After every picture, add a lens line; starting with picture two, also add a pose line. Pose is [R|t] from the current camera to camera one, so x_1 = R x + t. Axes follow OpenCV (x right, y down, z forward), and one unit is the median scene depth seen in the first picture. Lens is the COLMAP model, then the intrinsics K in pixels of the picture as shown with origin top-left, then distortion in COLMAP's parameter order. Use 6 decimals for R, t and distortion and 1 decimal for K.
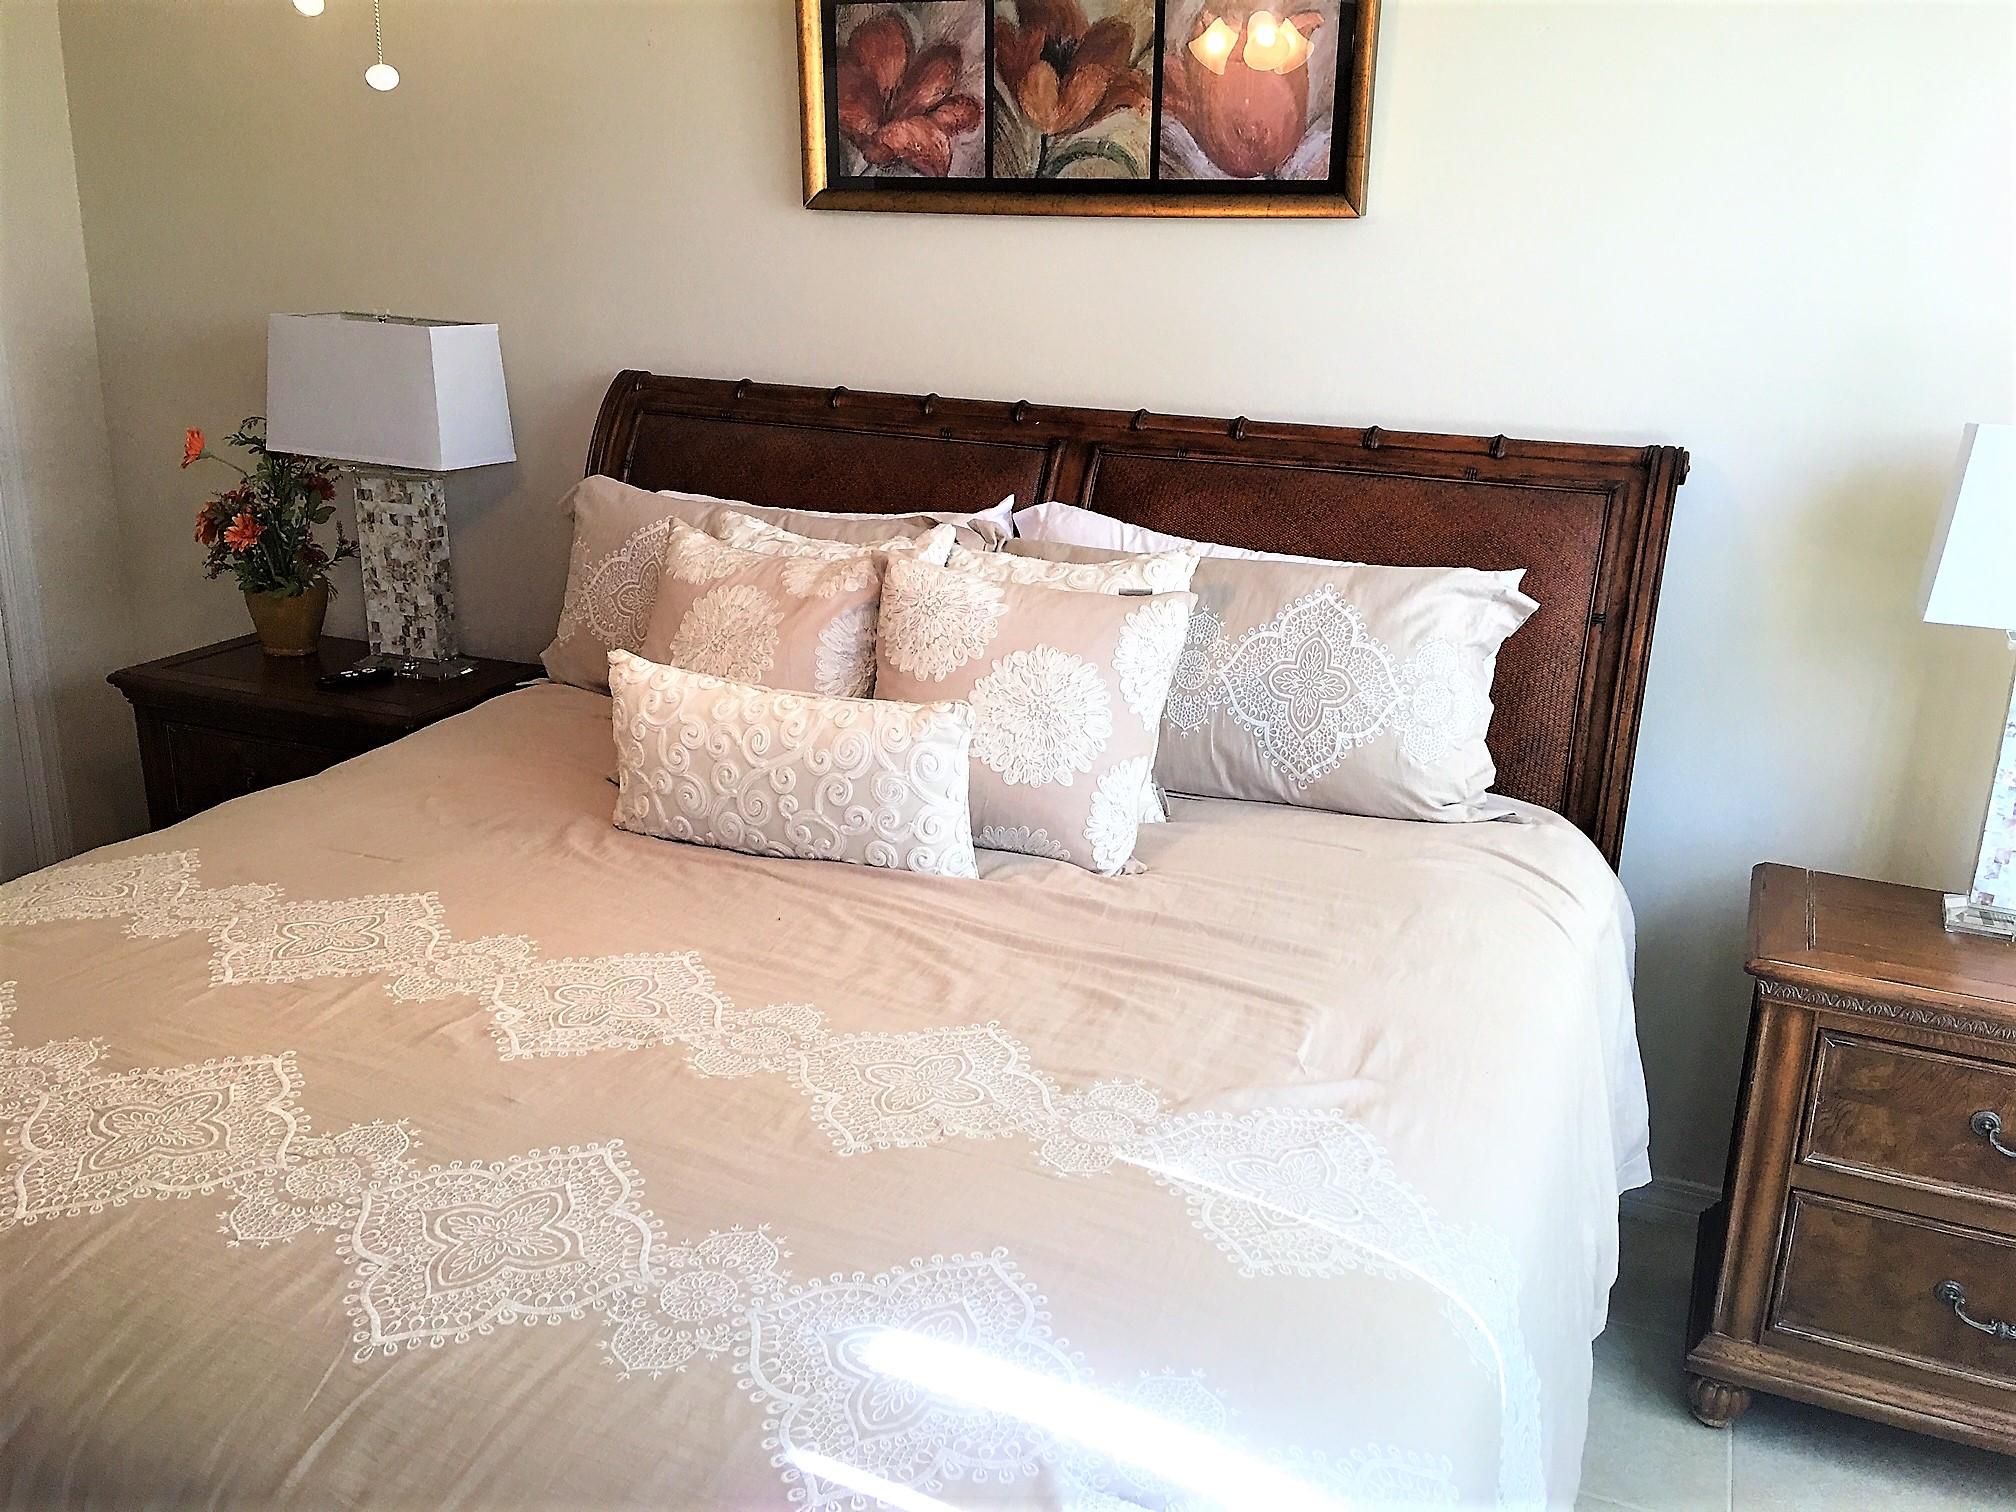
lens RADIAL K [[1685.6, 0, 1005.9], [0, 1685.6, 741.3], [0, 0, 1]] dist [0.120744, -0.182479]
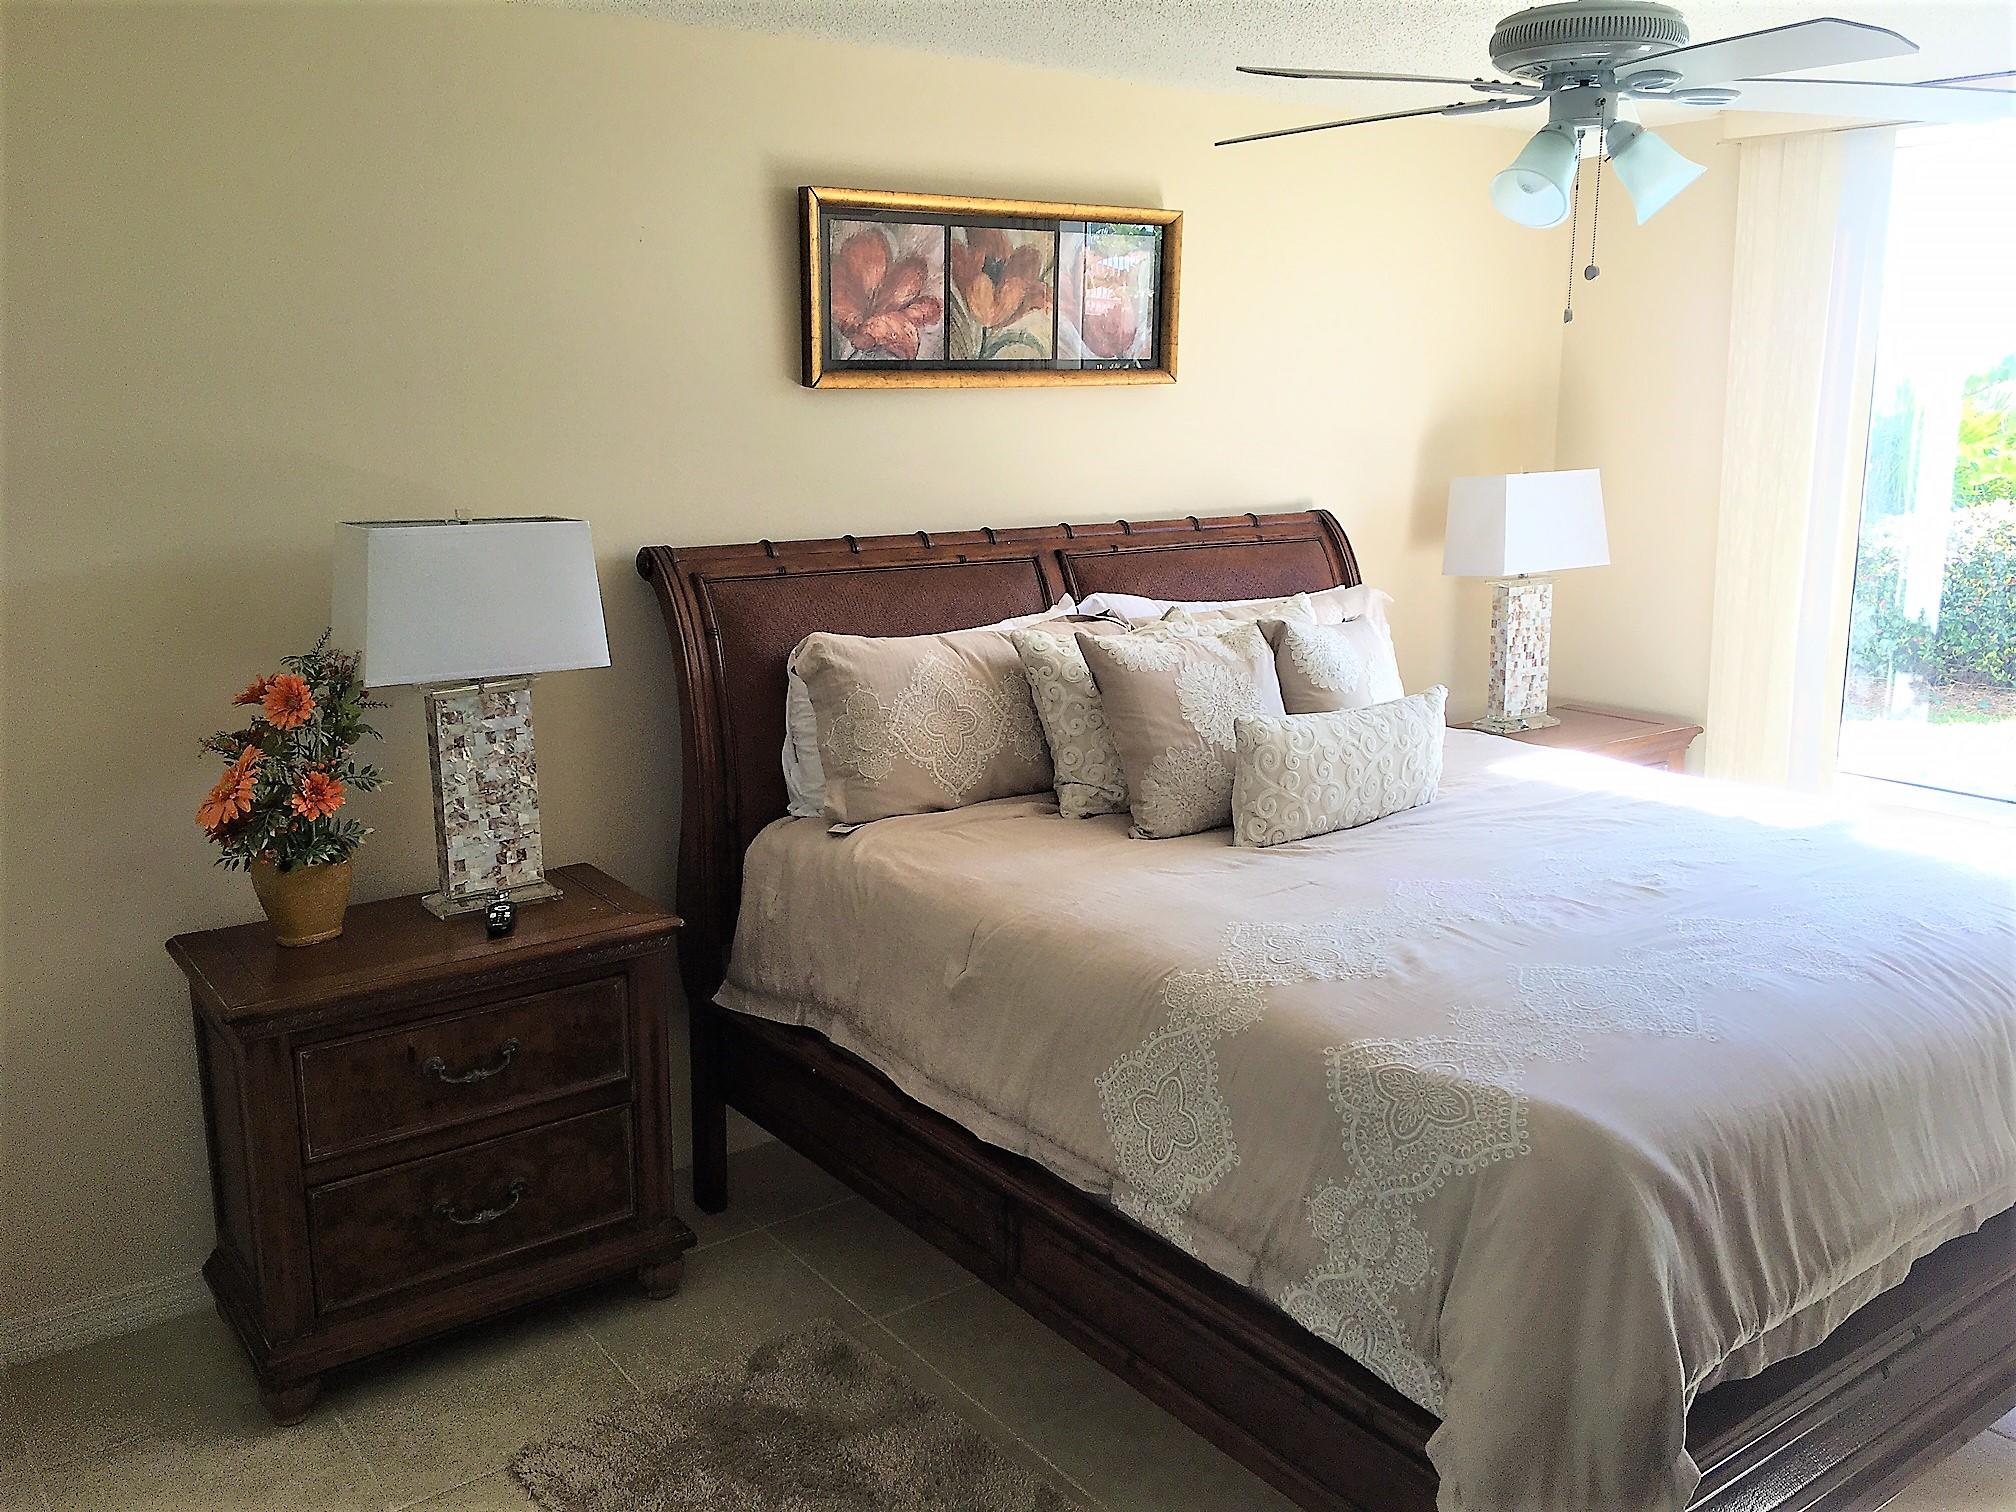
lens RADIAL K [[1685.6, 0, 1005.9], [0, 1685.6, 741.3], [0, 0, 1]] dist [0.120744, -0.182479]
pose [[0.514686, -0.205802, 0.832312, -1.110080], [0.264684, 0.961487, 0.074066, -0.140288], [-0.815500, 0.182179, 0.549337, 0.324649]]
